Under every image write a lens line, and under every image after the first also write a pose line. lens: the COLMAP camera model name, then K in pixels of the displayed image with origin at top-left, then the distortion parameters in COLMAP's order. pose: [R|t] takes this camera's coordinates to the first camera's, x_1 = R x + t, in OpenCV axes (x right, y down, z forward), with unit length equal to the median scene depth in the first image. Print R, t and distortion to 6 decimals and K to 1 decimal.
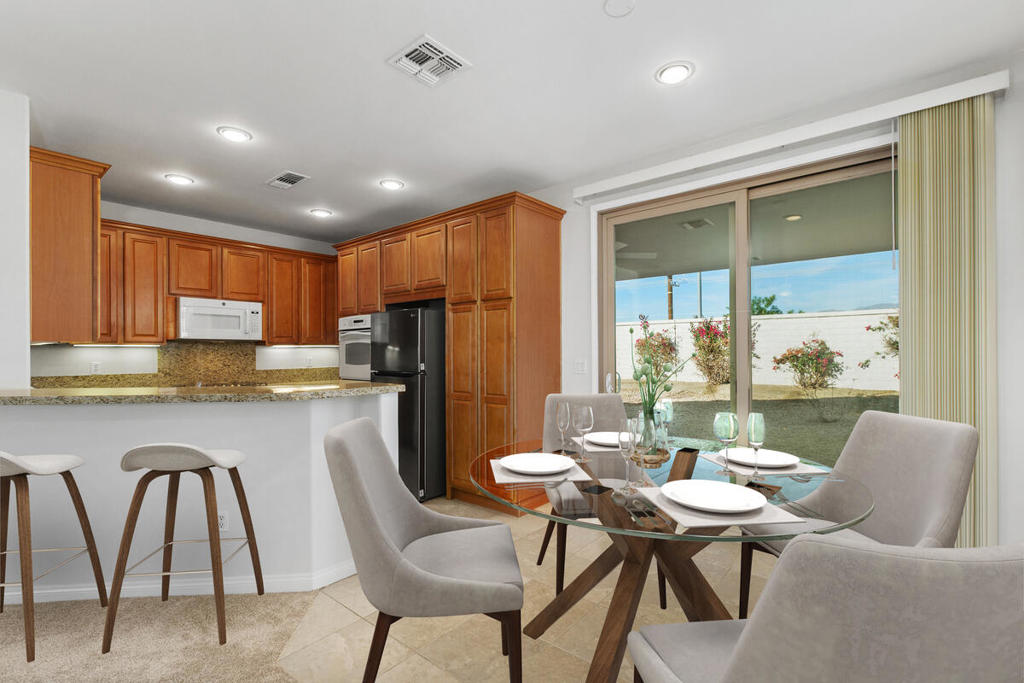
lens RADIAL K [[460.9, 0, 507.8], [0, 460.9, 351.1], [0, 0, 1]] dist [0.000231, -0.001001]
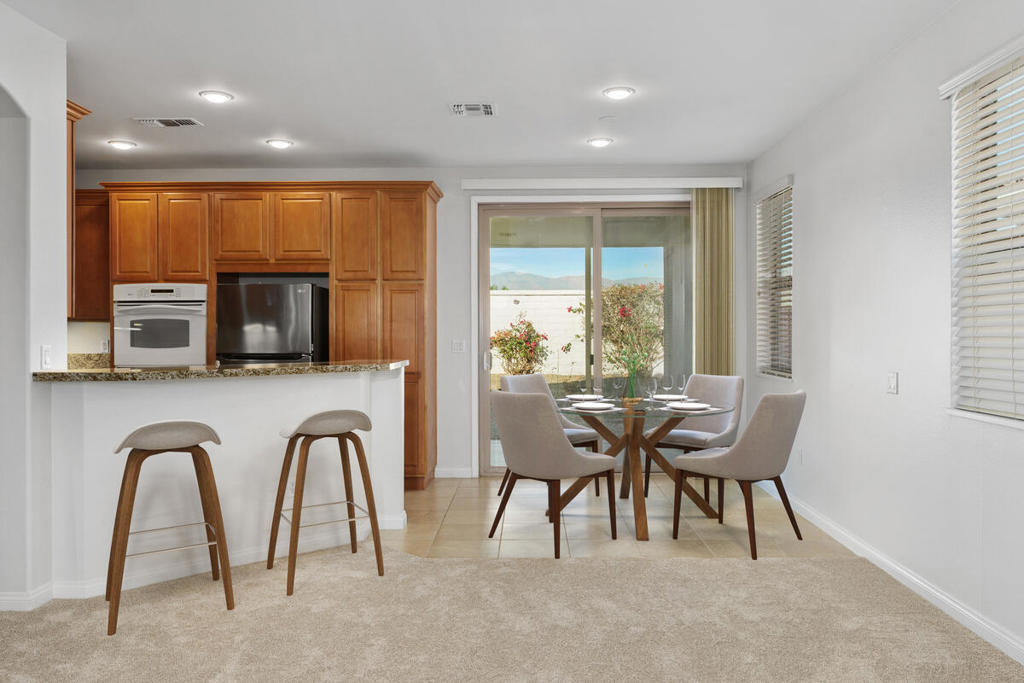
lens RADIAL K [[792.3, 0, 512.0], [0, 792.3, 341.5], [0, 0, 1]] dist [0.019942, 0.001077]
pose [[0.776347, -0.003094, 0.630299, -0.312372], [-0.002162, 0.999969, 0.007571, 0.003299], [-0.630302, -0.007240, 0.776316, -0.170817]]
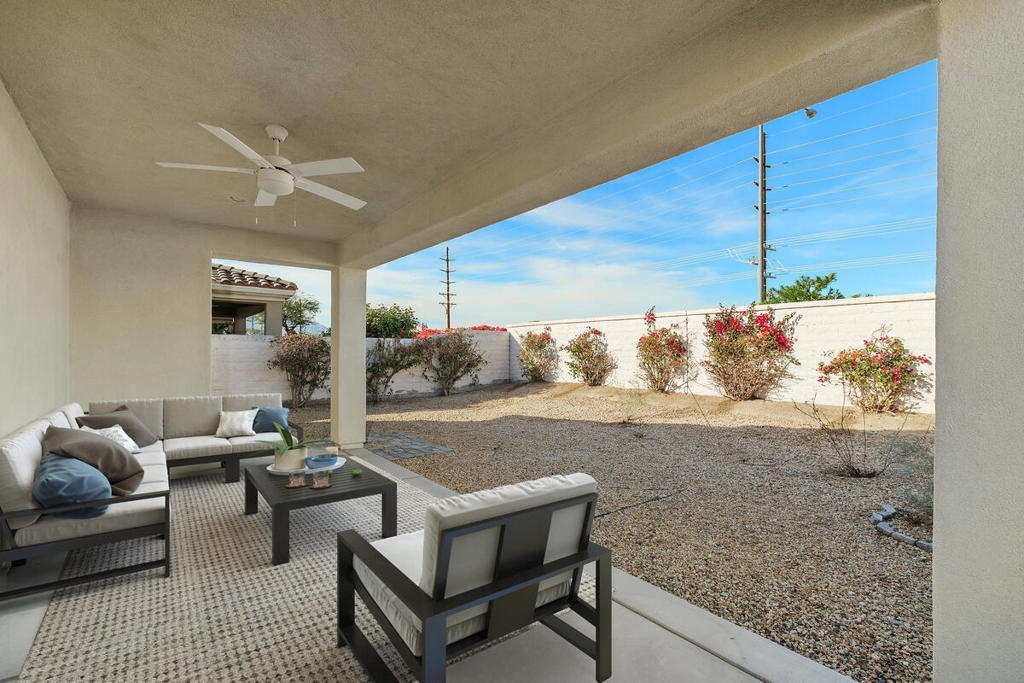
lens RADIAL K [[460.9, 0, 507.8], [0, 460.9, 351.1], [0, 0, 1]] dist [0.000231, -0.001001]
pose [[0.975548, 0.013446, -0.219373, 0.298369], [-0.014350, 0.999894, -0.002530, 0.003893], [0.219316, 0.005617, 0.975638, 0.258394]]
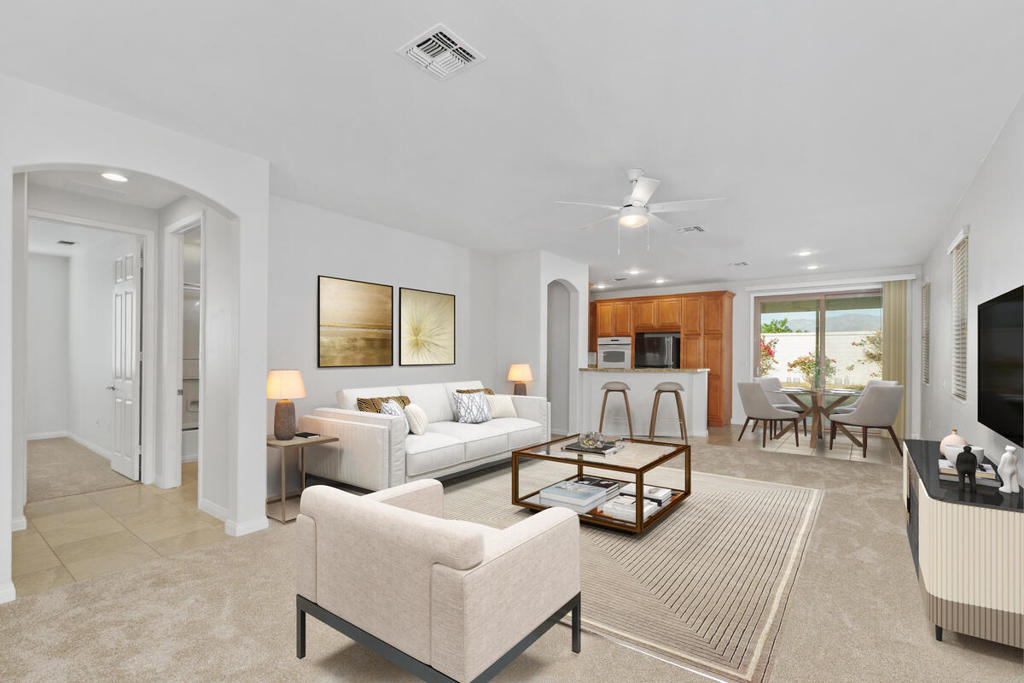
lens RADIAL K [[460.9, 0, 507.8], [0, 460.9, 351.1], [0, 0, 1]] dist [0.000231, -0.001001]
pose [[0.998885, 0.013404, 0.045262, -0.386616], [-0.012945, 0.999862, -0.010423, 0.003745], [-0.045396, 0.009825, 0.998921, -0.422736]]
